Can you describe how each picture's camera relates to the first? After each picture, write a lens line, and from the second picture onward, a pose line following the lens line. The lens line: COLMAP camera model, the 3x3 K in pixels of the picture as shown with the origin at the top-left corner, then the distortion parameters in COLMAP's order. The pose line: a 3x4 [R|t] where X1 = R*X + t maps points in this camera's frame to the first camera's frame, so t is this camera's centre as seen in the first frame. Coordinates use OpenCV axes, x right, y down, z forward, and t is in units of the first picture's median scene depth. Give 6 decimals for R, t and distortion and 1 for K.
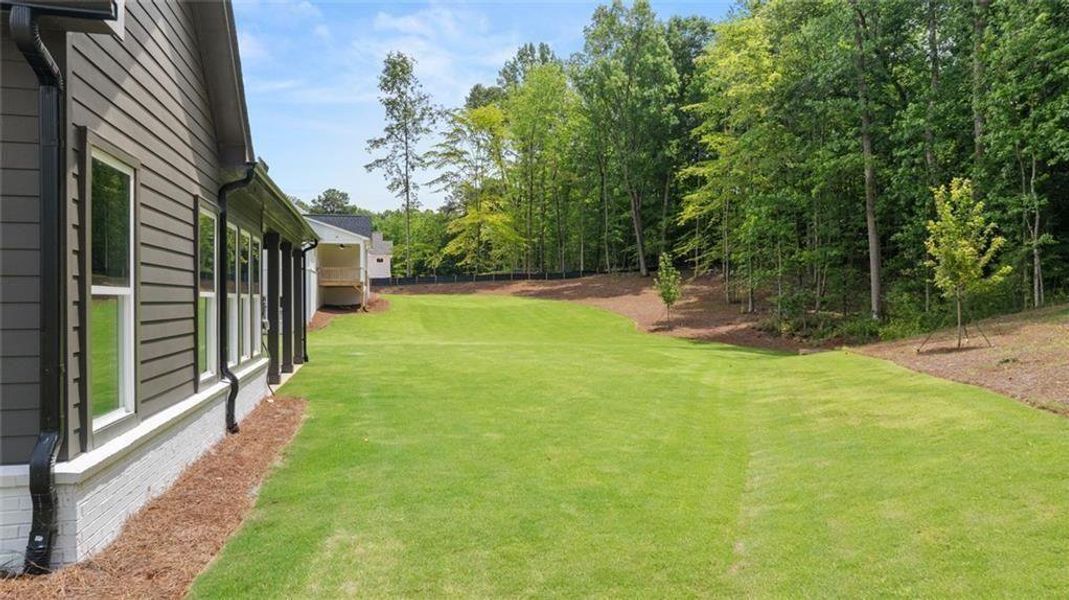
lens RADIAL K [[769.7, 0, 534.9], [0, 769.7, 298.0], [0, 0, 1]] dist [-0.030419, 0.017864]
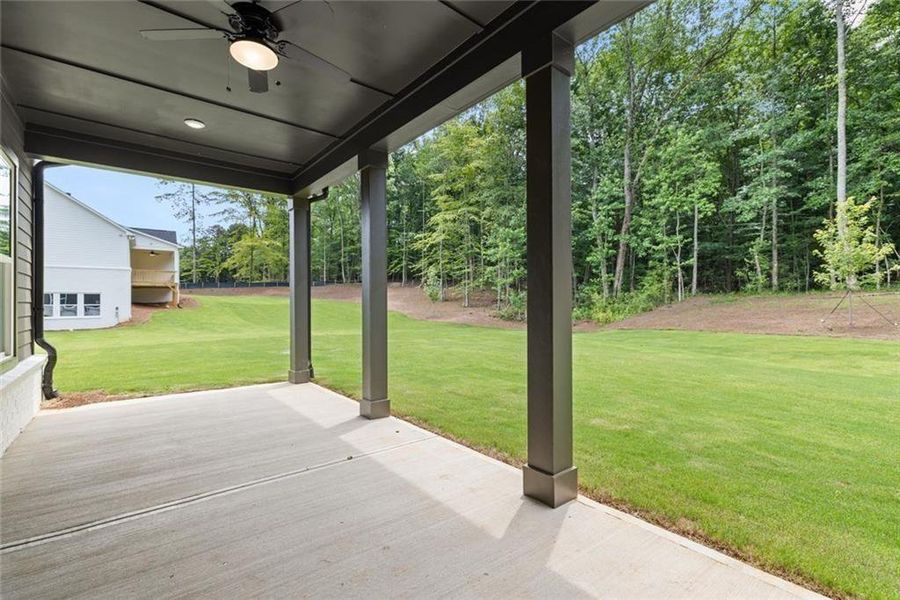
lens RADIAL K [[393.5, 0, 447.0], [0, 393.5, 302.5], [0, 0, 1]] dist [0.002357, 0.000349]
pose [[0.883456, -0.001255, 0.468512, -0.099868], [0.001088, 0.999999, 0.000627, 0.006946], [-0.468513, -0.000045, 0.883457, 0.184882]]
